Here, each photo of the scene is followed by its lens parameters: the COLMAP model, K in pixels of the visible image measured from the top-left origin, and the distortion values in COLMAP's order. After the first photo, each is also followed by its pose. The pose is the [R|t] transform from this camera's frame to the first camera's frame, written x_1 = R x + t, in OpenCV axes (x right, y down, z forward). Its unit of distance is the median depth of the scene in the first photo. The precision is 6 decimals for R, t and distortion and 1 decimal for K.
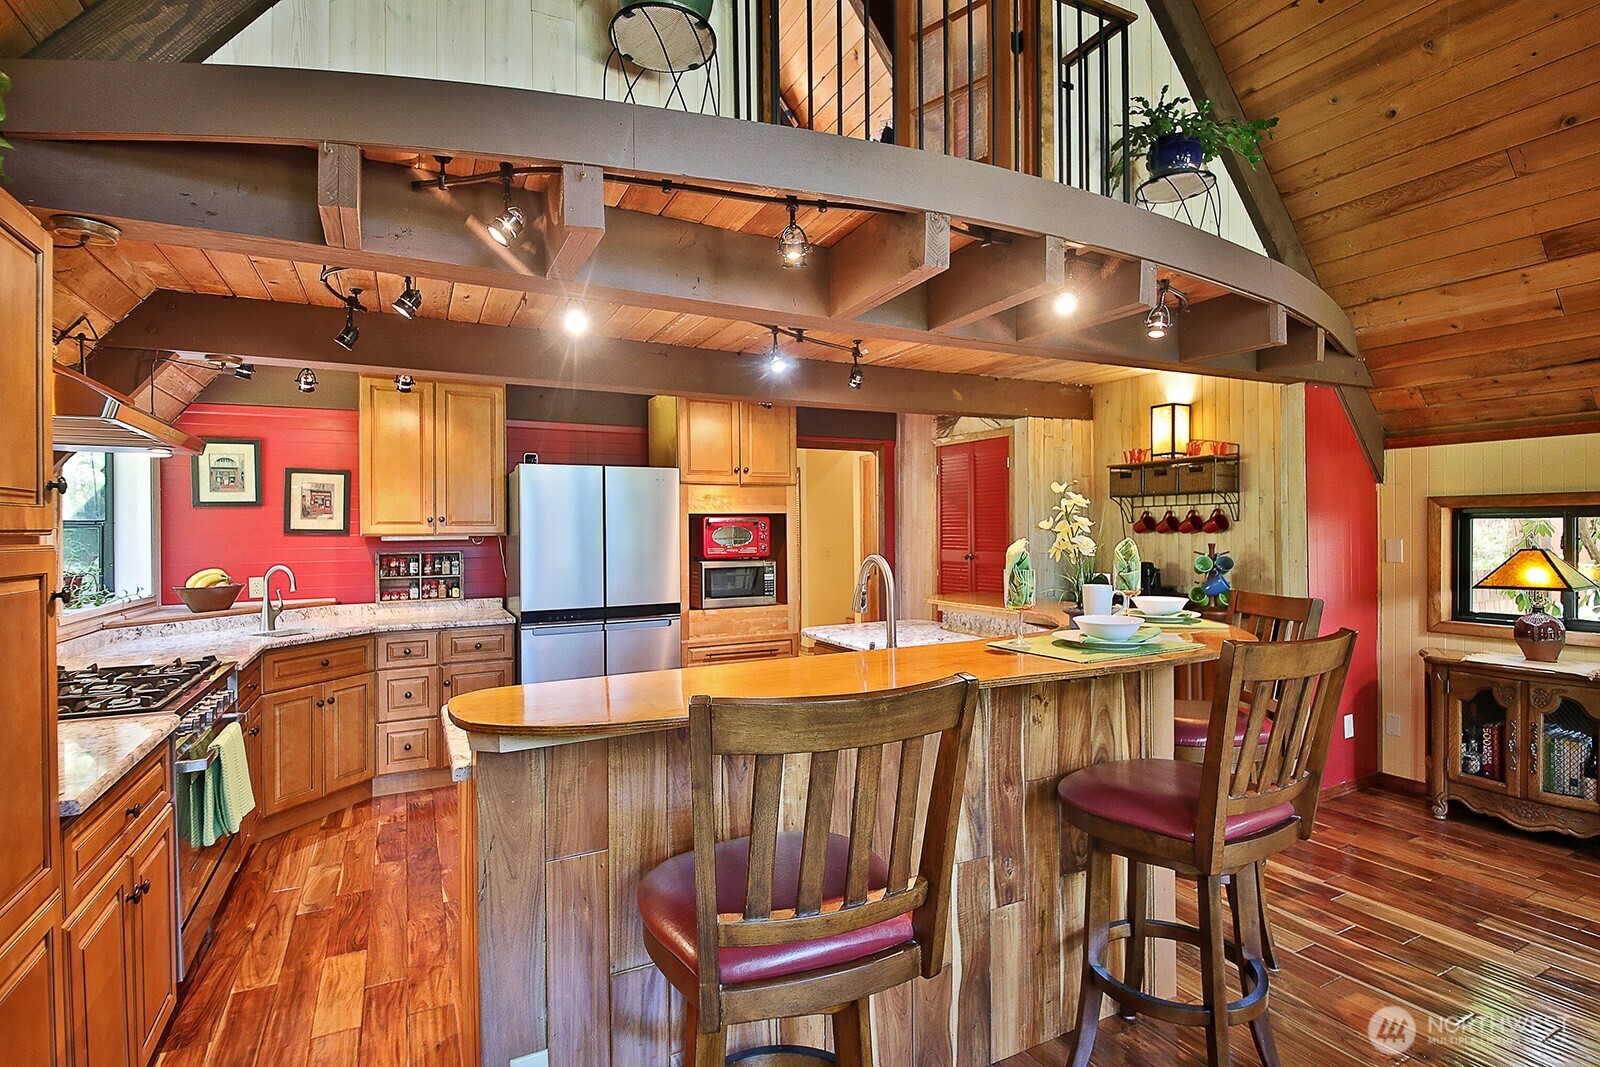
lens RADIAL K [[776.9, 0, 797.0], [0, 776.9, 528.9], [0, 0, 1]] dist [-0.001775, -0.000335]
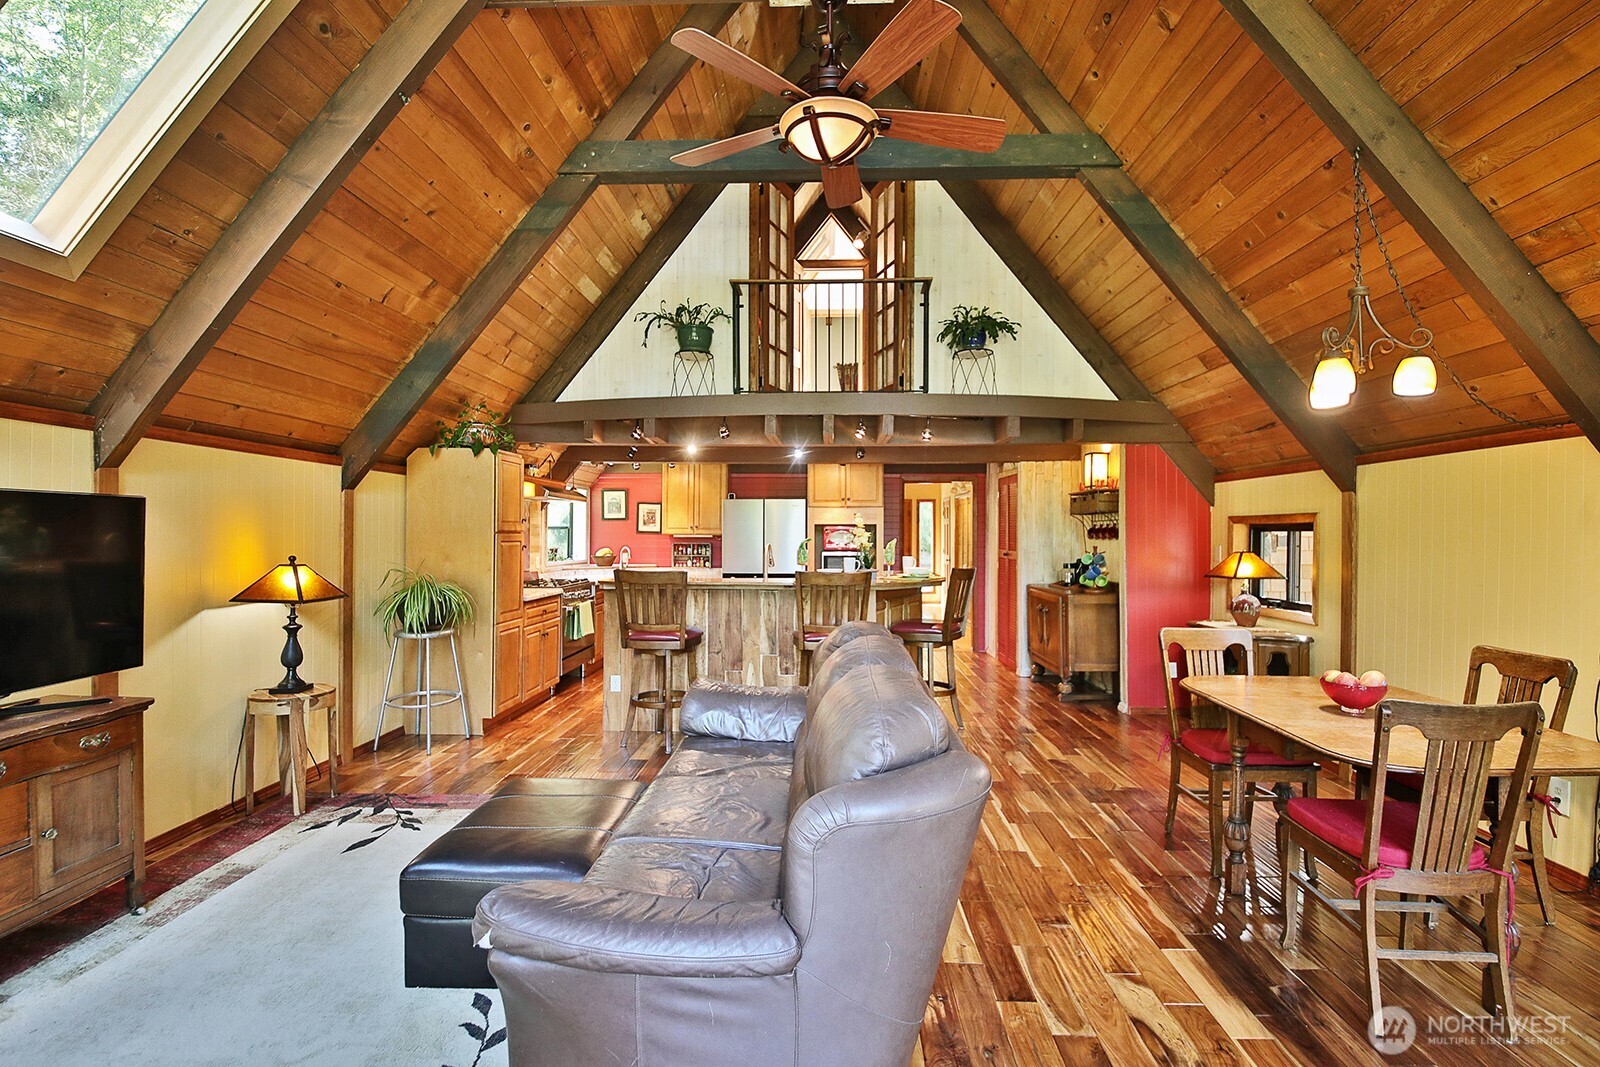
lens RADIAL K [[776.9, 0, 804.5], [0, 776.9, 533.0], [0, 0, 1]] dist [-0.001775, -0.000335]
pose [[0.864554, 0.011259, -0.502414, 0.797204], [-0.012067, 0.999926, 0.001643, -0.002483], [0.502395, 0.004642, 0.864626, -0.598682]]
